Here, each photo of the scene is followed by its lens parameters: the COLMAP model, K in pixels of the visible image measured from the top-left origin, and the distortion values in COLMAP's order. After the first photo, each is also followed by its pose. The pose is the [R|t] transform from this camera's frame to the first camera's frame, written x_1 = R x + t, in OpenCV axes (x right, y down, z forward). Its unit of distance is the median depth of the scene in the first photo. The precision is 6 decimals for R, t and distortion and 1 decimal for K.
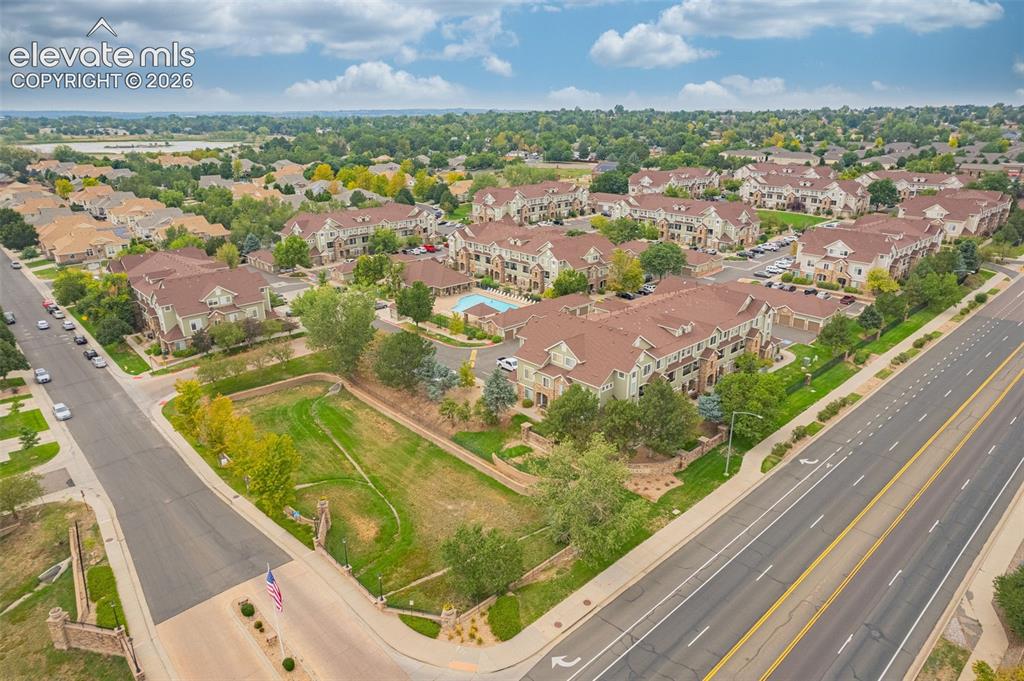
lens RADIAL K [[662.1, 0, 528.0], [0, 662.1, 343.0], [0, 0, 1]] dist [-0.025152, 0.002734]
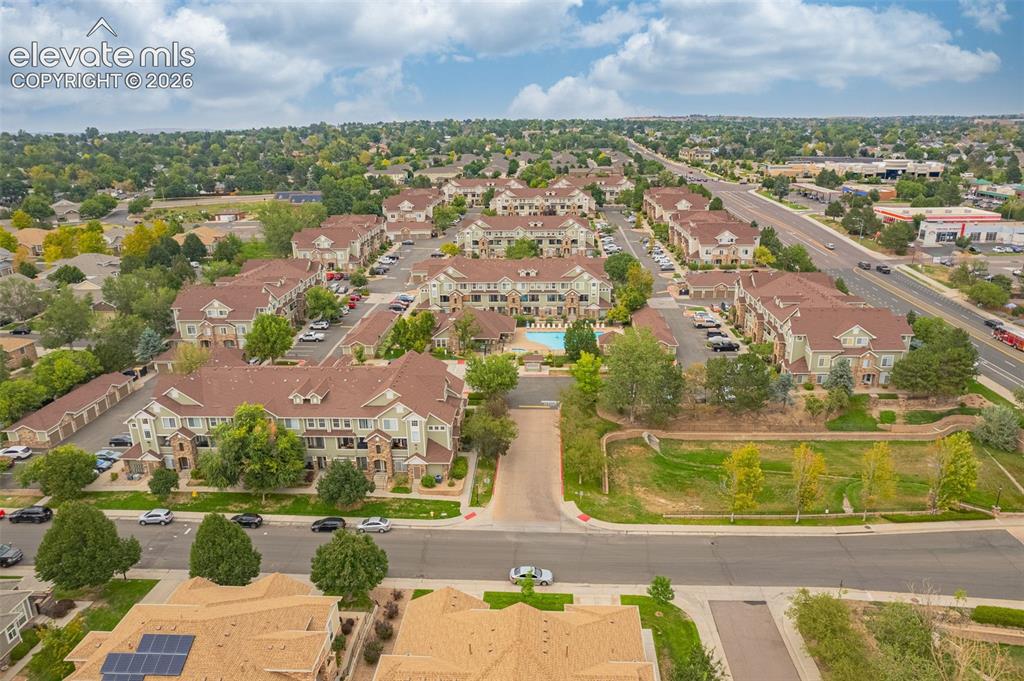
lens RADIAL K [[662.1, 0, 528.0], [0, 662.1, 343.0], [0, 0, 1]] dist [-0.025152, 0.002734]
pose [[0.720329, -0.230838, 0.654095, -0.689337], [0.245278, 0.966842, 0.071095, -0.121716], [-0.648818, 0.109224, 0.753064, 0.256746]]
